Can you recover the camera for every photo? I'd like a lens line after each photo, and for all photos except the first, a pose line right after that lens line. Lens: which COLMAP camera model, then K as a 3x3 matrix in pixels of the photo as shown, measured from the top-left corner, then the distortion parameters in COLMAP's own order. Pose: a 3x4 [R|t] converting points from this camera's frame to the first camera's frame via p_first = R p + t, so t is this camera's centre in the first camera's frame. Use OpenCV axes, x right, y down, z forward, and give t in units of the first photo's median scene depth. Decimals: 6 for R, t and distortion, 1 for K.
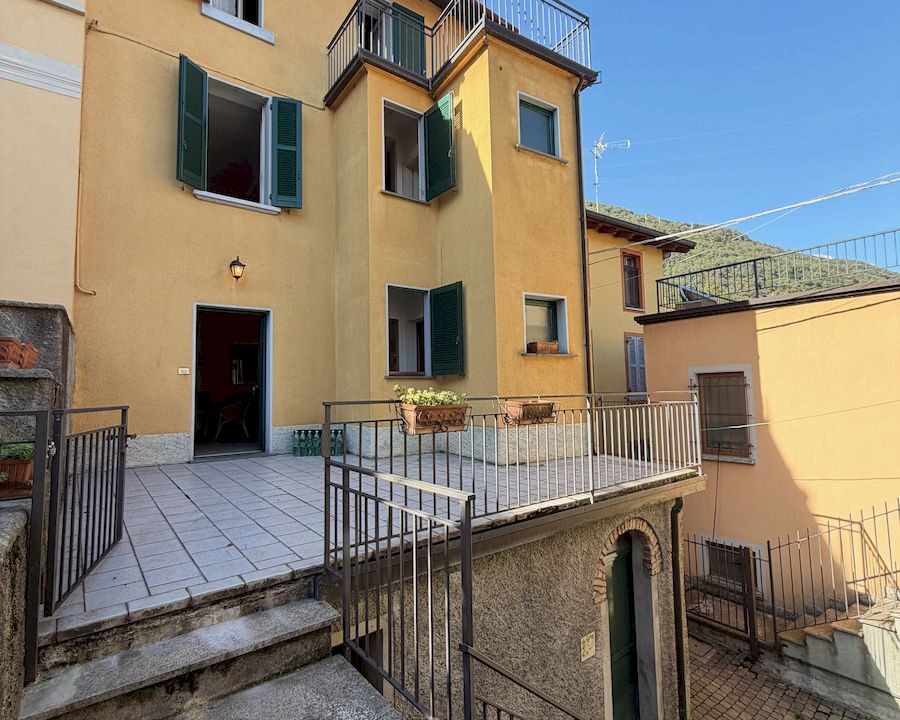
lens RADIAL K [[458.8, 0, 454.5], [0, 458.8, 359.8], [0, 0, 1]] dist [-0.003054, 0.000366]
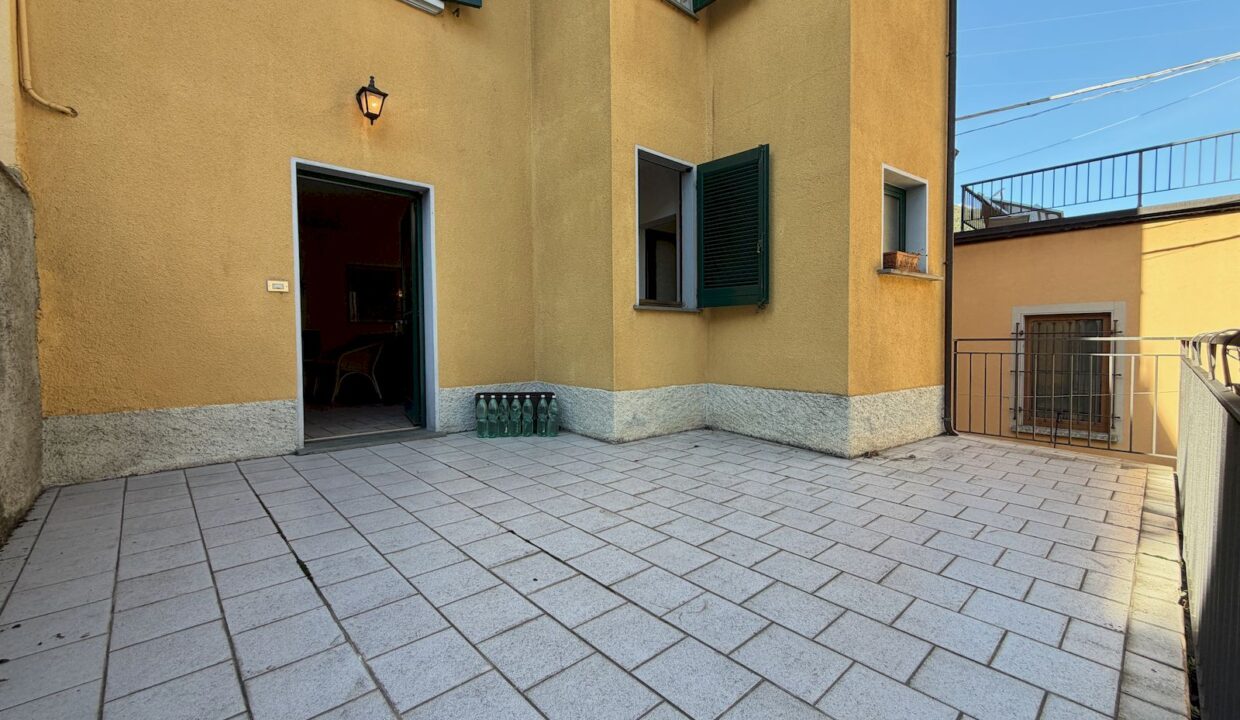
lens RADIAL K [[486.8, 0, 616.7], [0, 486.8, 357.1], [0, 0, 1]] dist [-0.002293, 0.000153]
pose [[0.997328, 0.012698, 0.071938, -0.214560], [-0.020108, 0.994454, 0.103233, 0.037110], [-0.070228, -0.104403, 0.992052, 0.363872]]
